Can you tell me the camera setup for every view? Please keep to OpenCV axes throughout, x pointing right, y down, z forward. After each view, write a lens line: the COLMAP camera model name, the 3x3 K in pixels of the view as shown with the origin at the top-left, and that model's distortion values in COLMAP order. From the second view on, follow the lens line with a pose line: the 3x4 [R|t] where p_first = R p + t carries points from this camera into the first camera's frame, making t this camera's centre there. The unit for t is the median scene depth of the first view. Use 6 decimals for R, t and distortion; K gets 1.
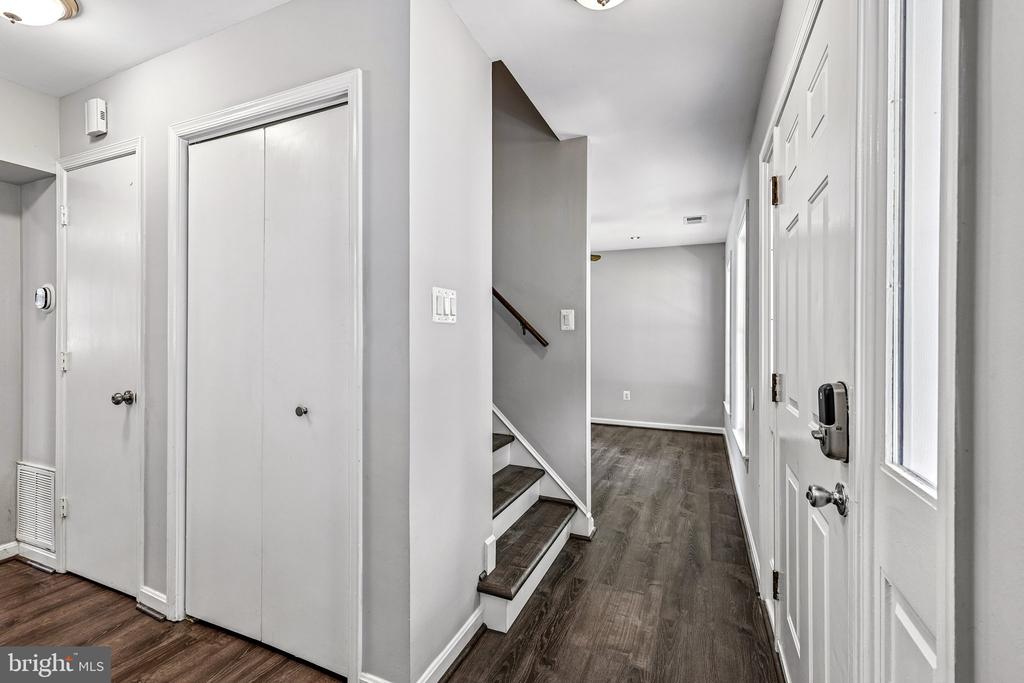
lens RADIAL K [[442.1, 0, 511.1], [0, 442.1, 339.2], [0, 0, 1]] dist [0.002426, -0.000008]
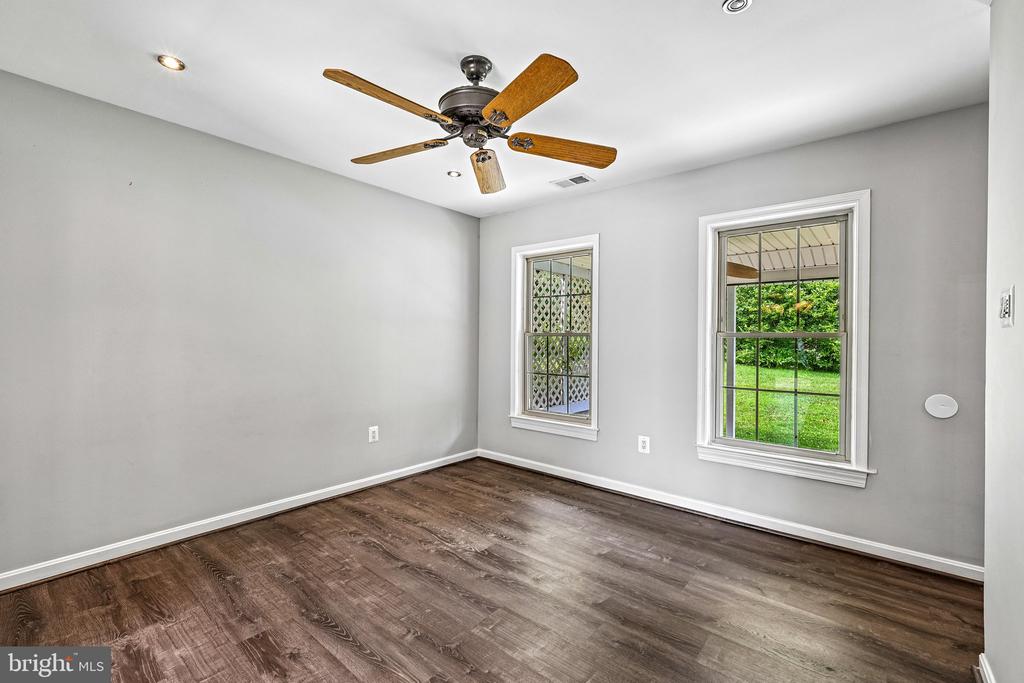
lens RADIAL K [[442.1, 0, 511.1], [0, 442.1, 339.2], [0, 0, 1]] dist [0.002426, -0.000008]
pose [[0.283072, -0.003982, 0.959090, -0.369096], [-0.006101, 0.999964, 0.005952, -0.005178], [-0.959079, -0.007536, 0.283037, 0.966408]]
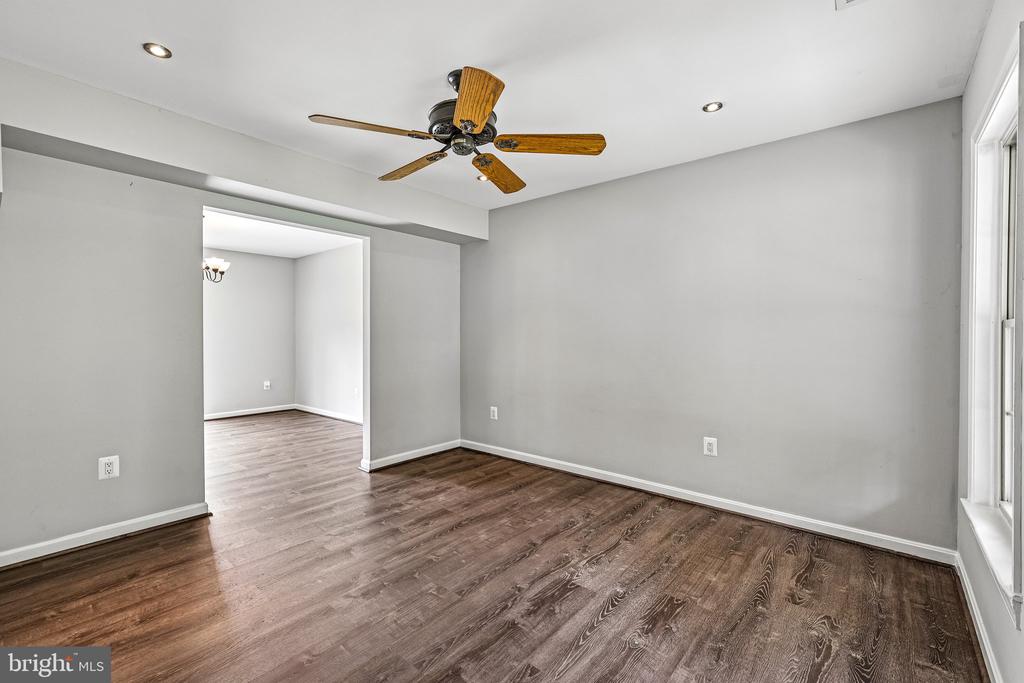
lens RADIAL K [[442.1, 0, 511.1], [0, 442.1, 339.2], [0, 0, 1]] dist [0.002426, -0.000008]
pose [[0.958235, 0.001601, -0.285979, 0.275802], [0.000878, 0.999963, 0.008537, 0.000798], [0.285982, -0.008432, 0.958198, 0.663280]]
